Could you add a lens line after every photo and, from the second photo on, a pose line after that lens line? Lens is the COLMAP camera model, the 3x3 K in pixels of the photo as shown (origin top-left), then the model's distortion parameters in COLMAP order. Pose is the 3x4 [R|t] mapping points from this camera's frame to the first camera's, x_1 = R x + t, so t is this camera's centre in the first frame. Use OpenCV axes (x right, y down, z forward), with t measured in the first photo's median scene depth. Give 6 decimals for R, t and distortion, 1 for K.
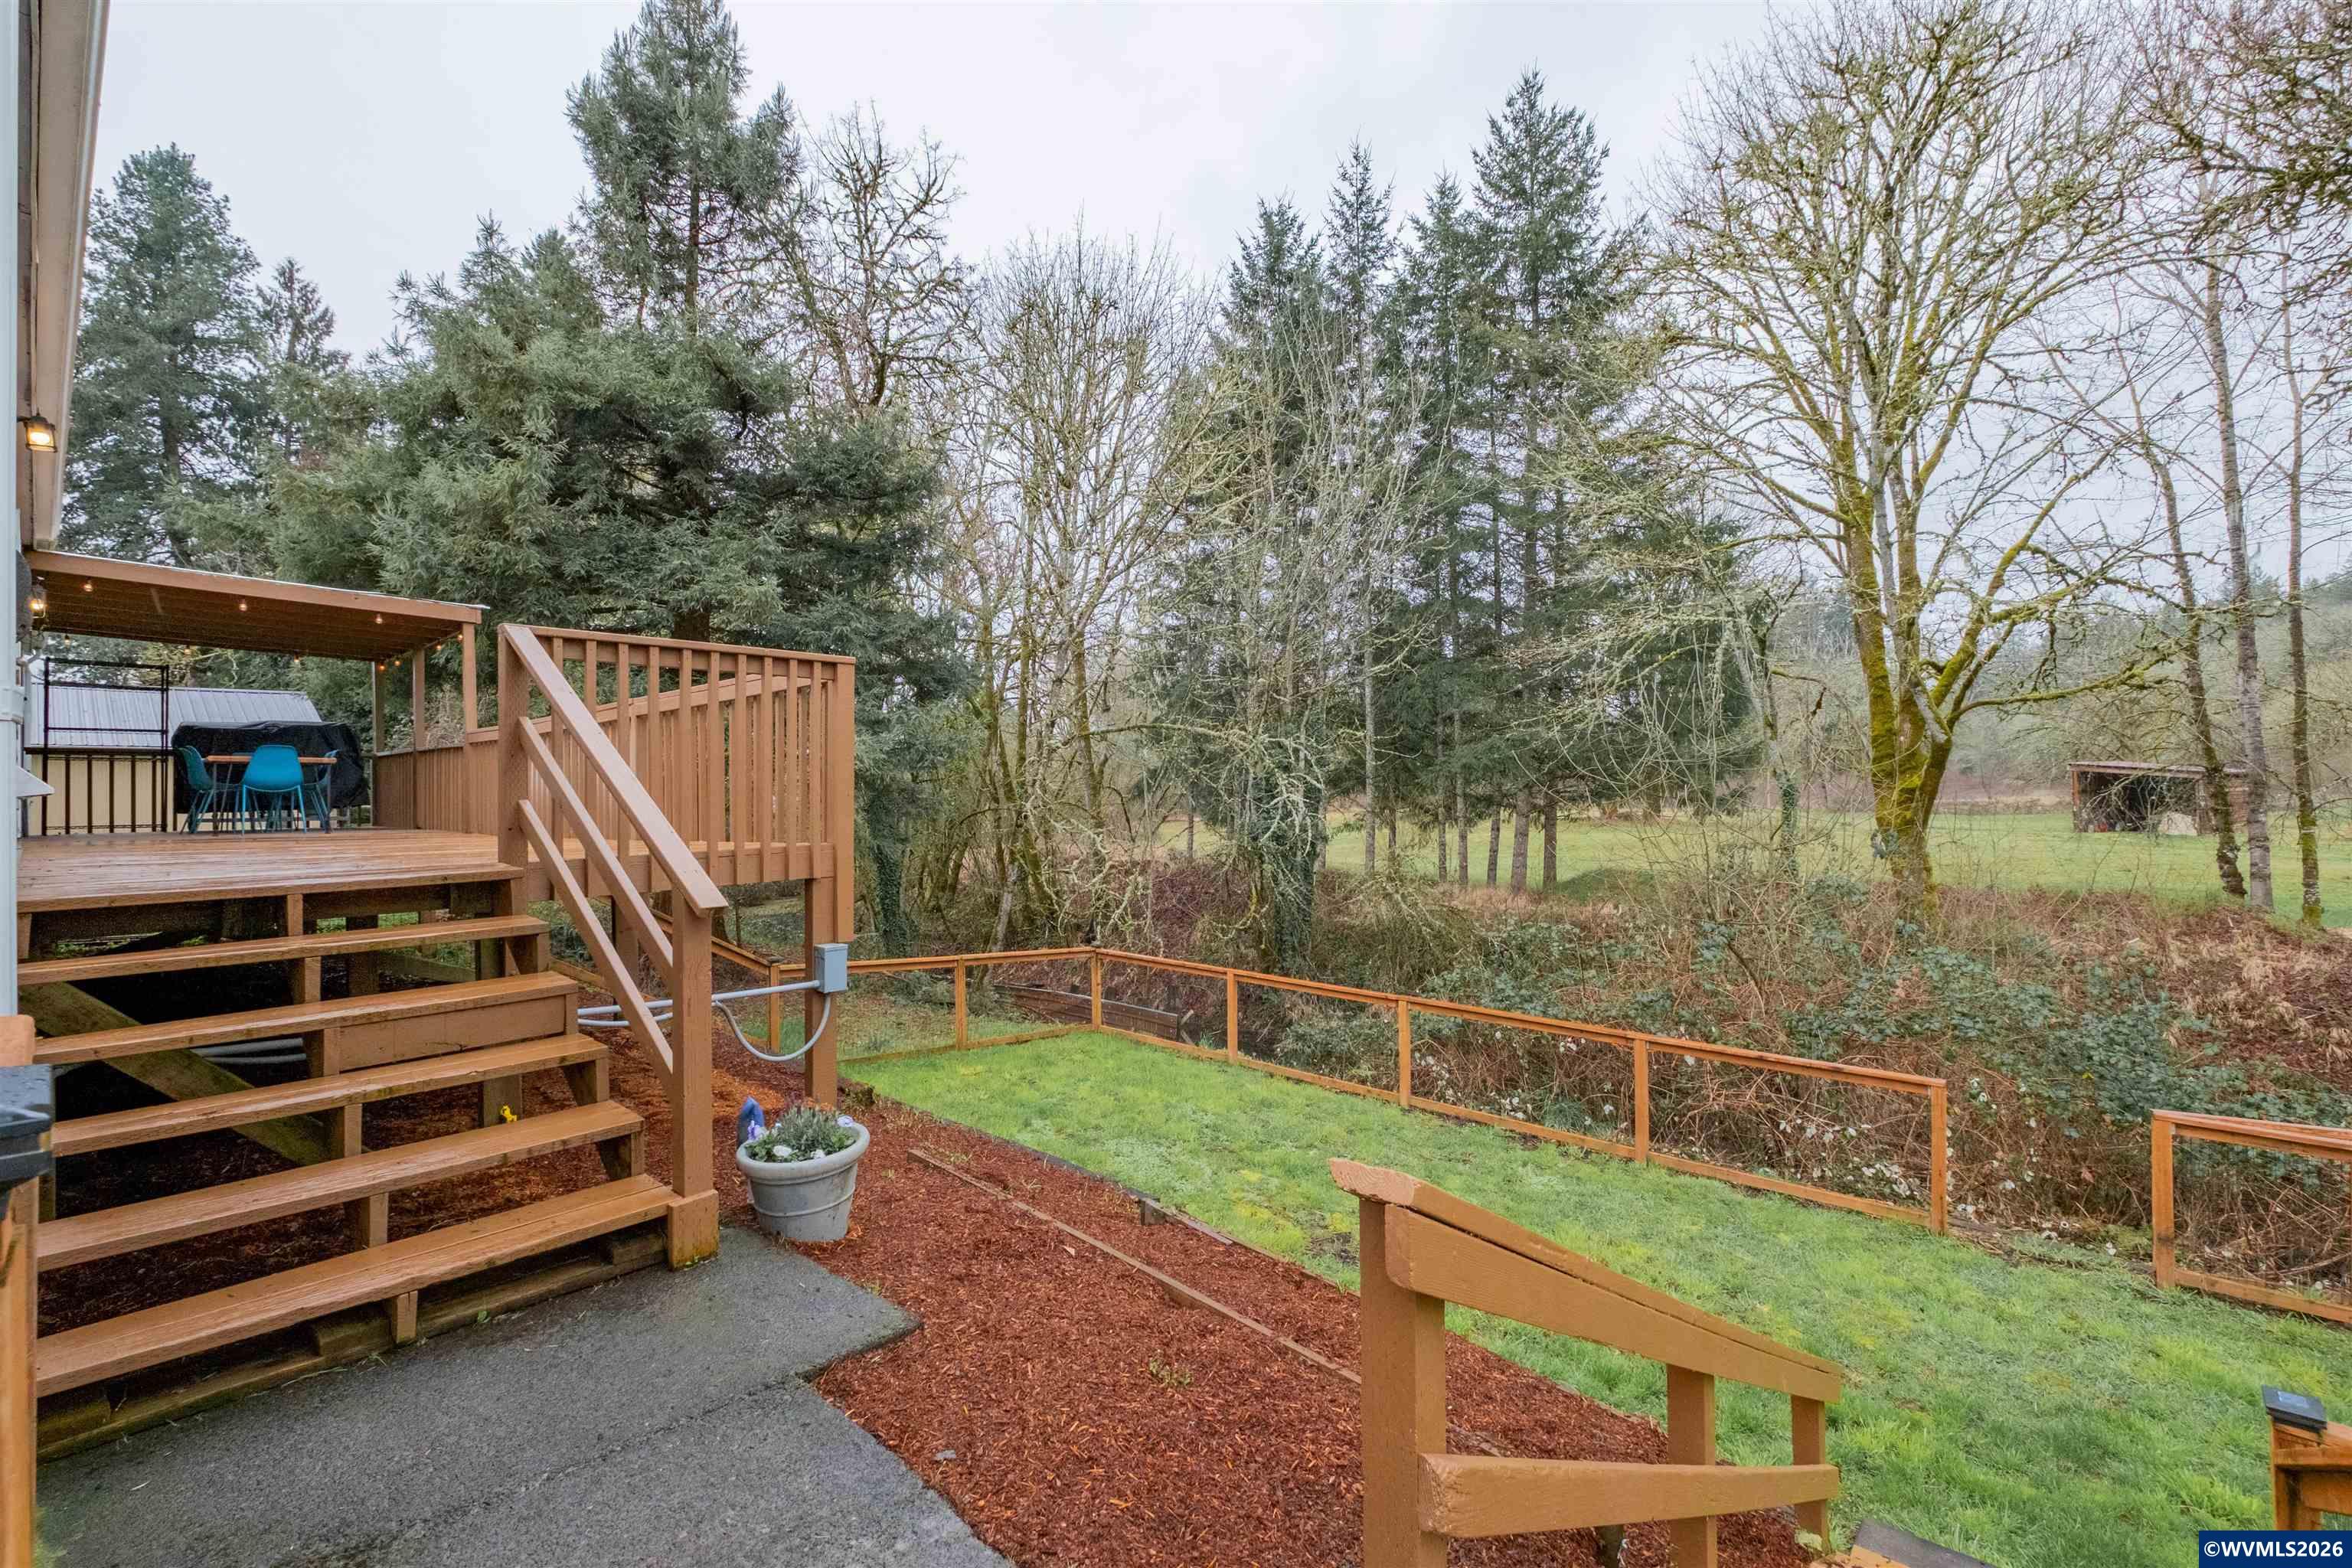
lens RADIAL K [[995.9, 0, 1175.8], [0, 995.9, 785.6], [0, 0, 1]] dist [-0.004754, -0.000399]
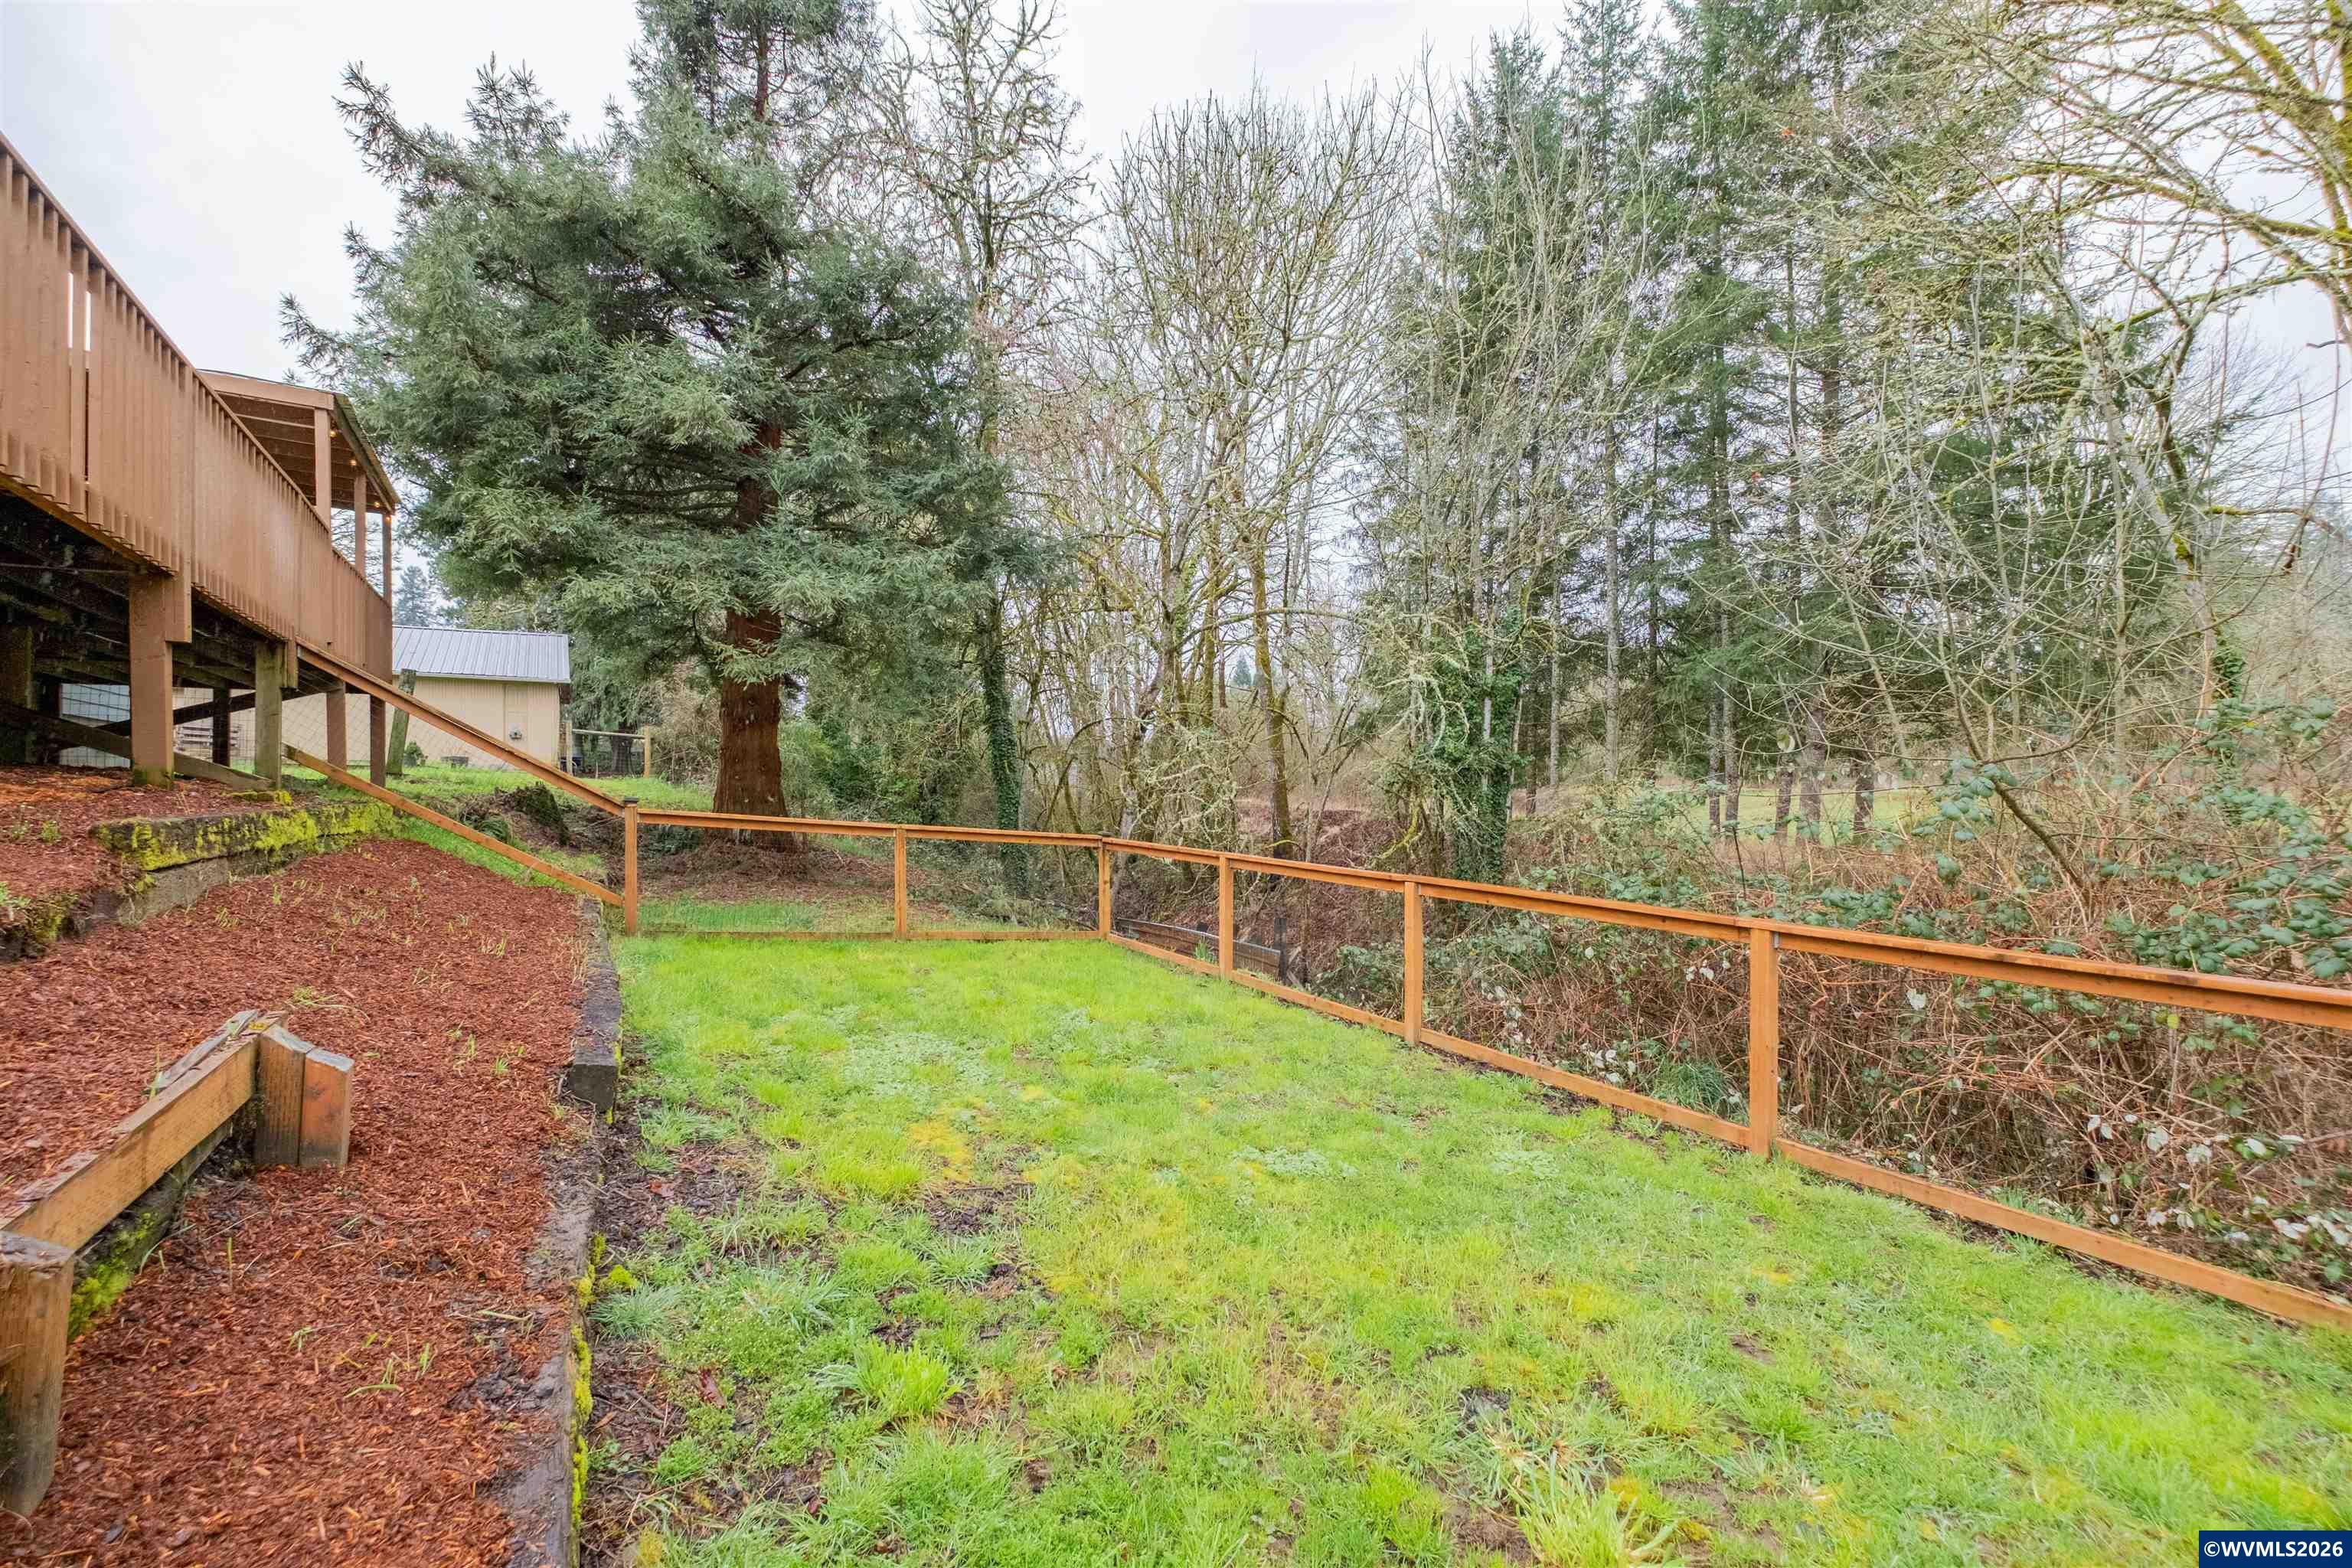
lens RADIAL K [[995.9, 0, 1182.6], [0, 995.9, 782.9], [0, 0, 1]] dist [-0.004754, -0.000399]
pose [[0.957257, 0.009894, -0.289069, 0.297858], [-0.008346, 0.999943, 0.006587, 0.162009], [0.289118, -0.003893, 0.957286, 0.362030]]
